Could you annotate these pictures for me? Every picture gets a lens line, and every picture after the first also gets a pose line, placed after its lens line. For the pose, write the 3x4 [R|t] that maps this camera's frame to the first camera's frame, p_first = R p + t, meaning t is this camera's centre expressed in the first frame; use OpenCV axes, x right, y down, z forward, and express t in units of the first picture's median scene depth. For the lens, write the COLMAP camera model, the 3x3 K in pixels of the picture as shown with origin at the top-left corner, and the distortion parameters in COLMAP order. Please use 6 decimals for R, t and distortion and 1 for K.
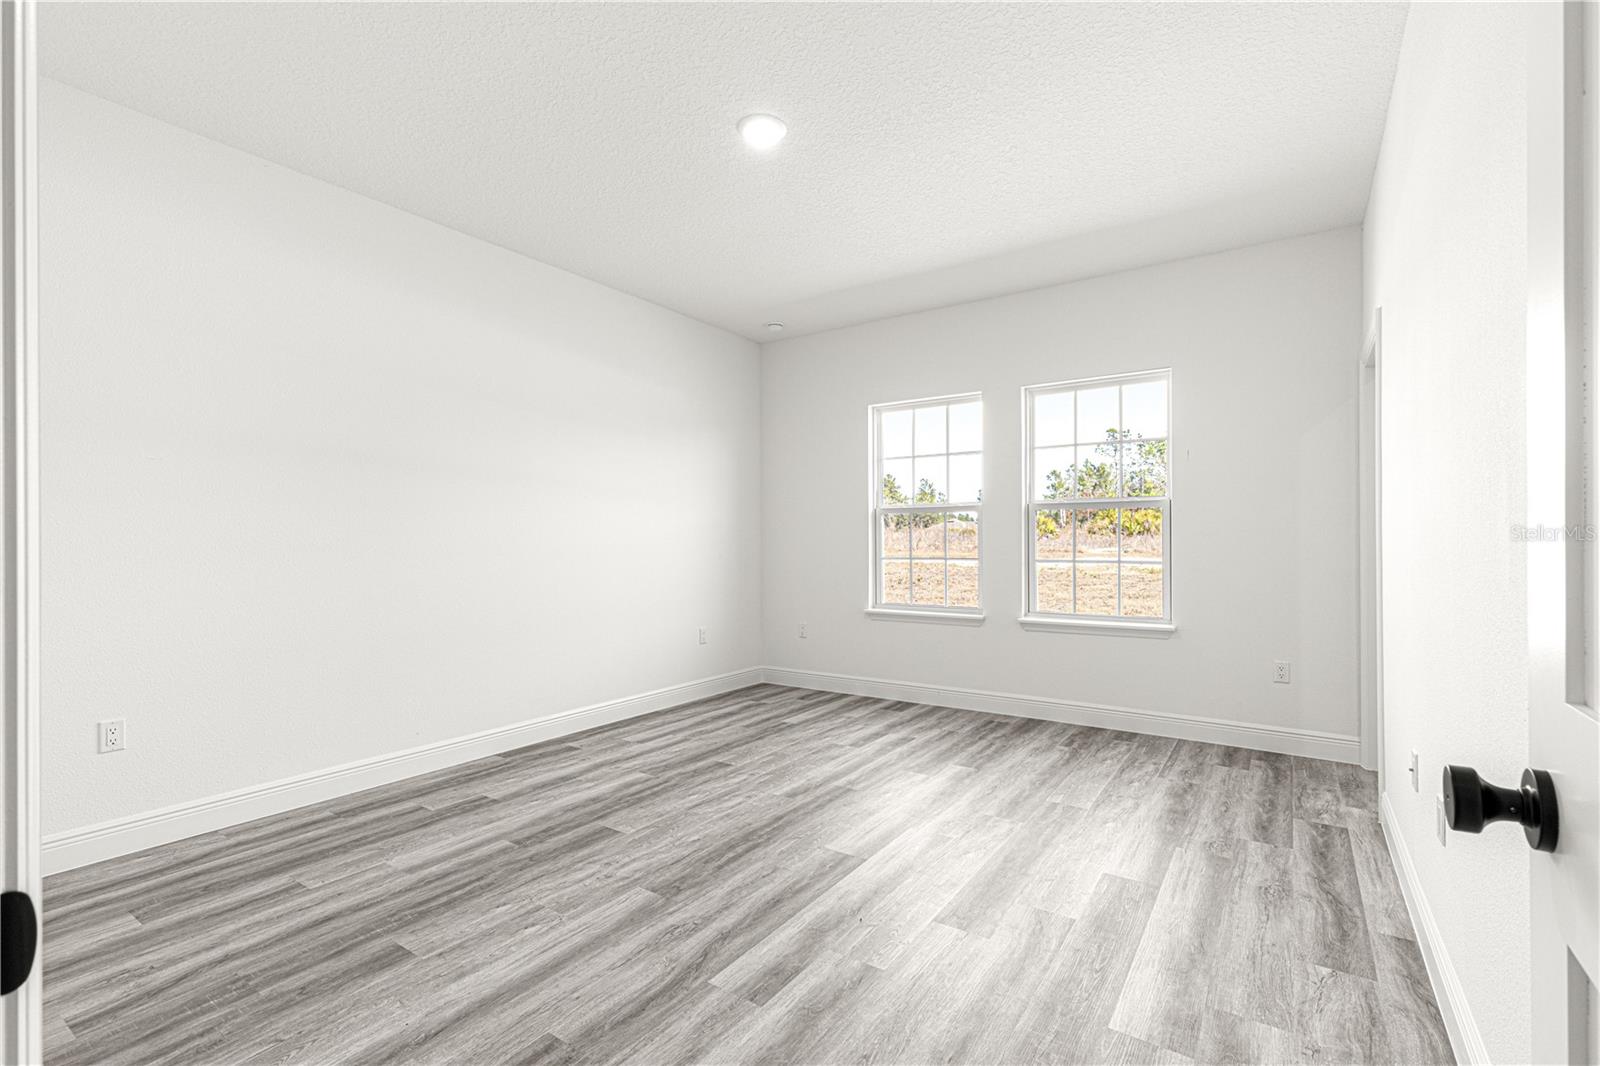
lens RADIAL K [[716.9, 0, 804.5], [0, 716.9, 540.0], [0, 0, 1]] dist [0.011545, -0.001260]
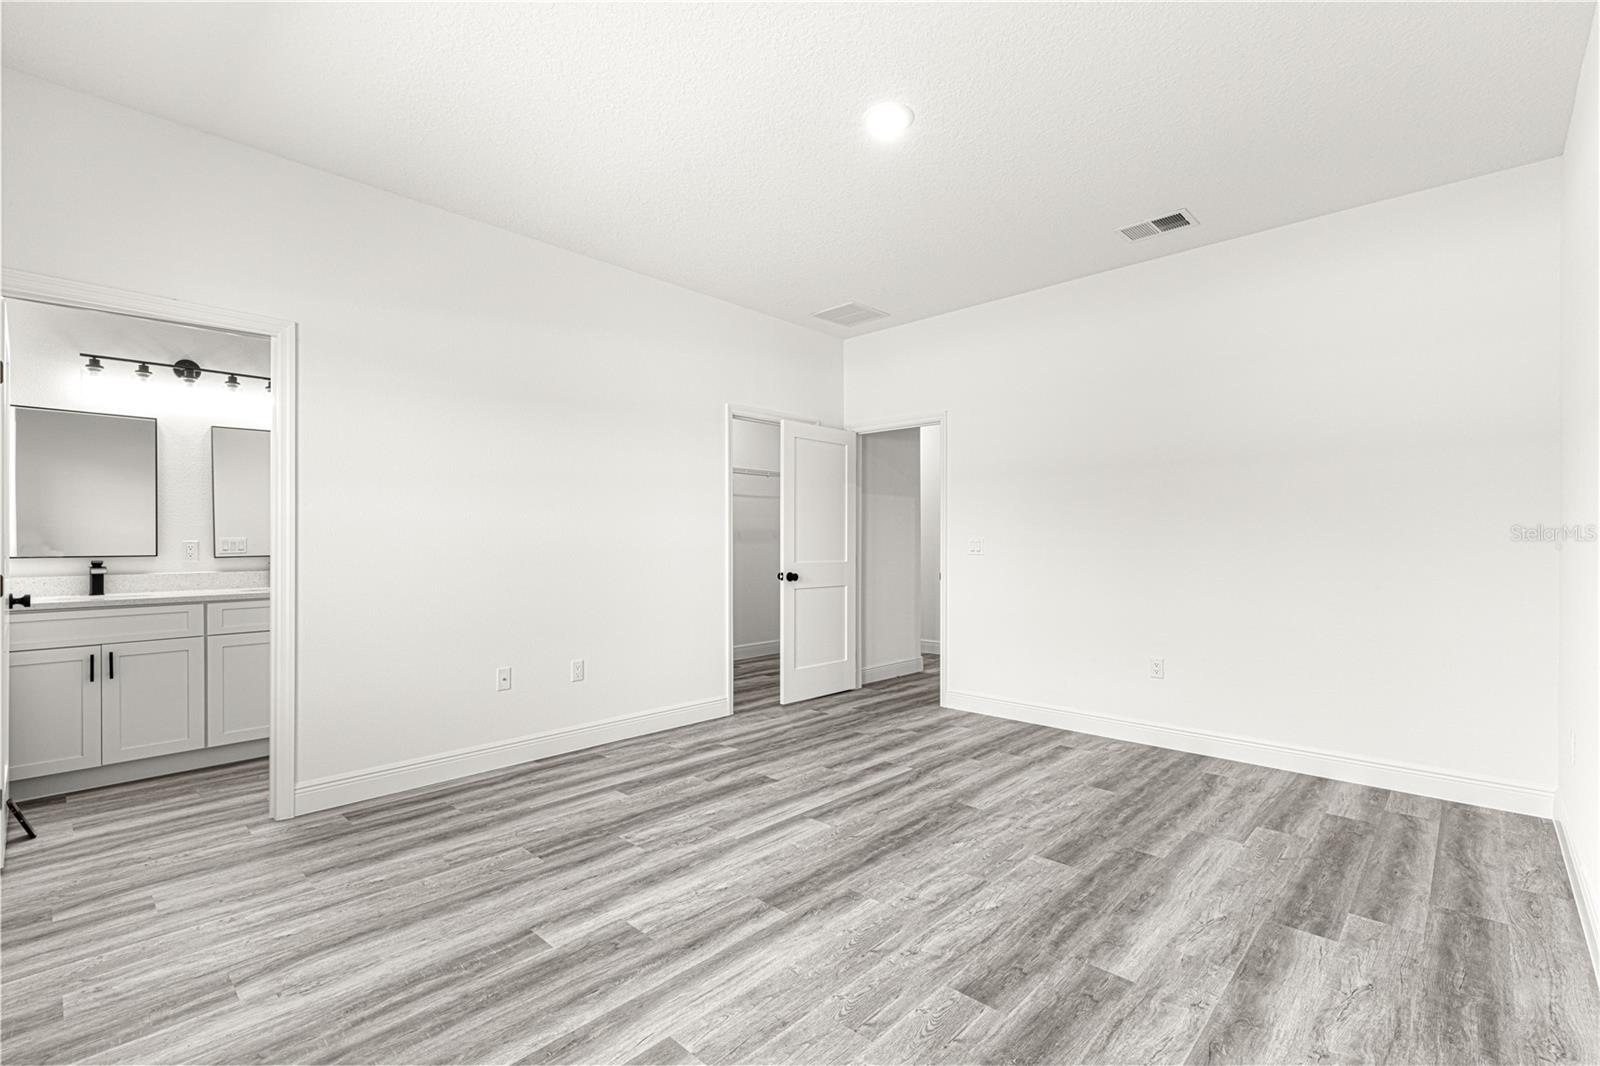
lens RADIAL K [[716.9, 0, 800.1], [0, 716.9, 540.4], [0, 0, 1]] dist [0.011545, -0.001260]
pose [[-0.987173, 0.004292, 0.159596, -0.091010], [0.002901, 0.999956, -0.008948, 0.003841], [-0.159628, -0.008370, -0.987142, 1.875350]]
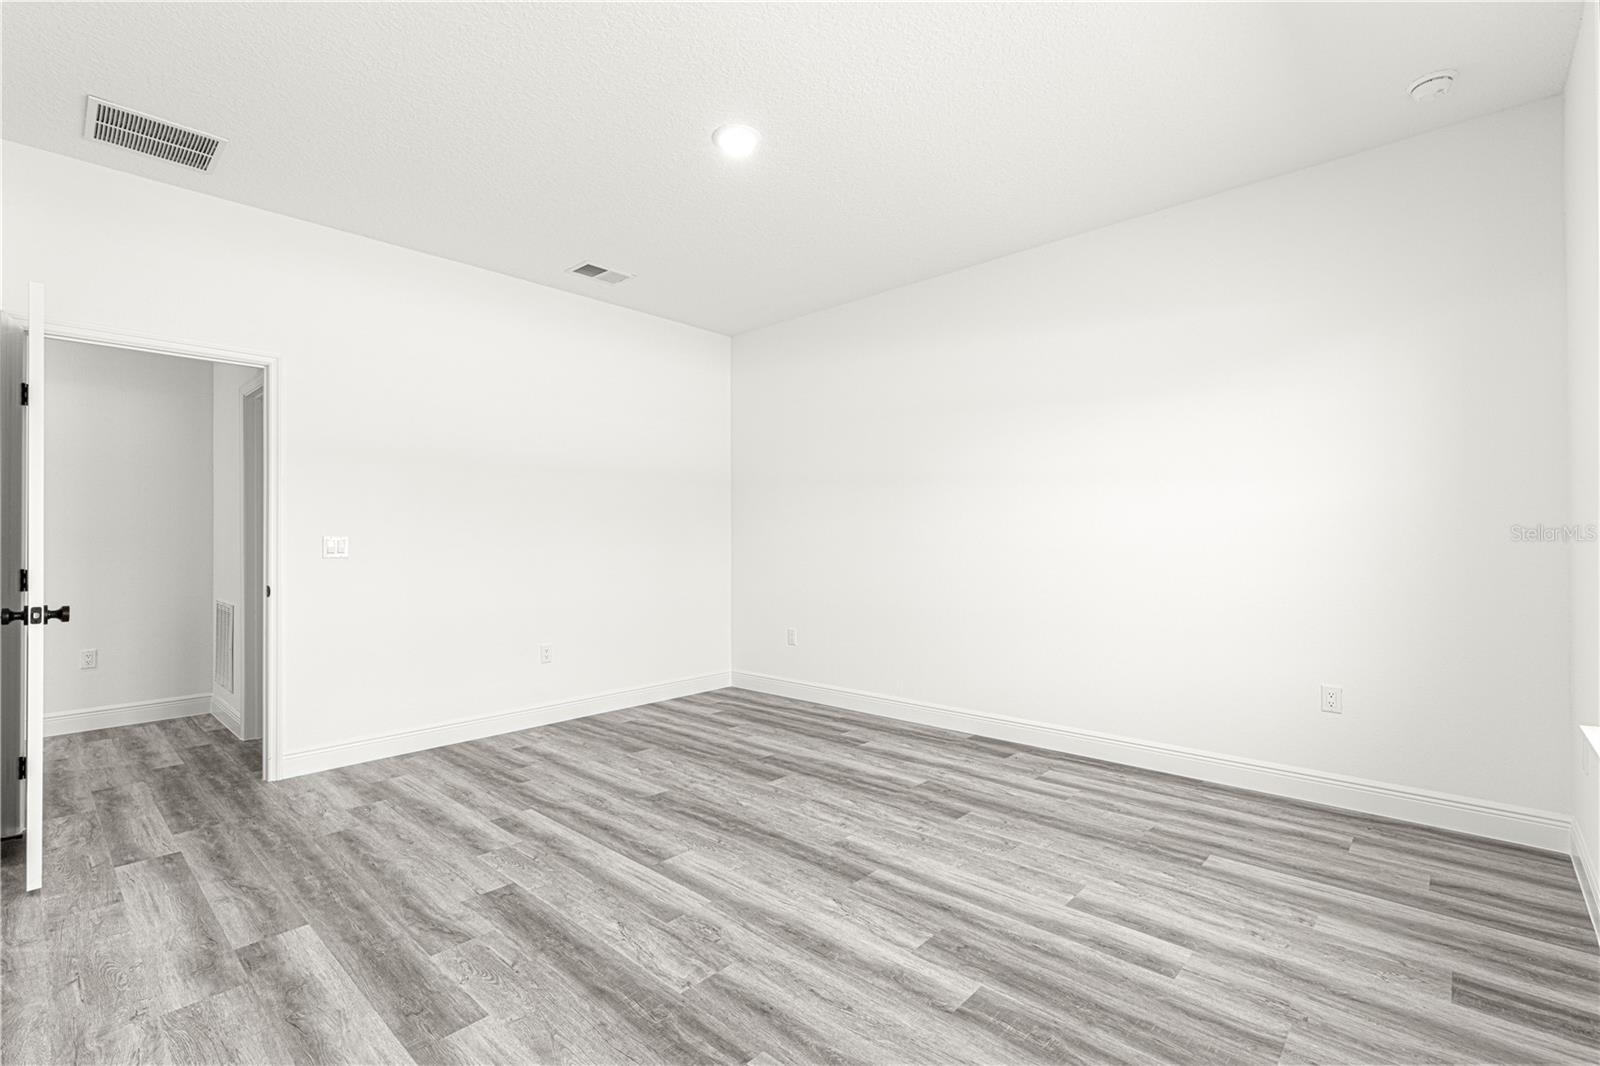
lens RADIAL K [[716.9, 0, 803.8], [0, 716.9, 536.1], [0, 0, 1]] dist [0.011545, -0.001260]
pose [[-0.145243, -0.000699, -0.989396, 0.891603], [0.010942, 0.999937, -0.002313, -0.004333], [0.989336, -0.011162, -0.145226, 1.174834]]
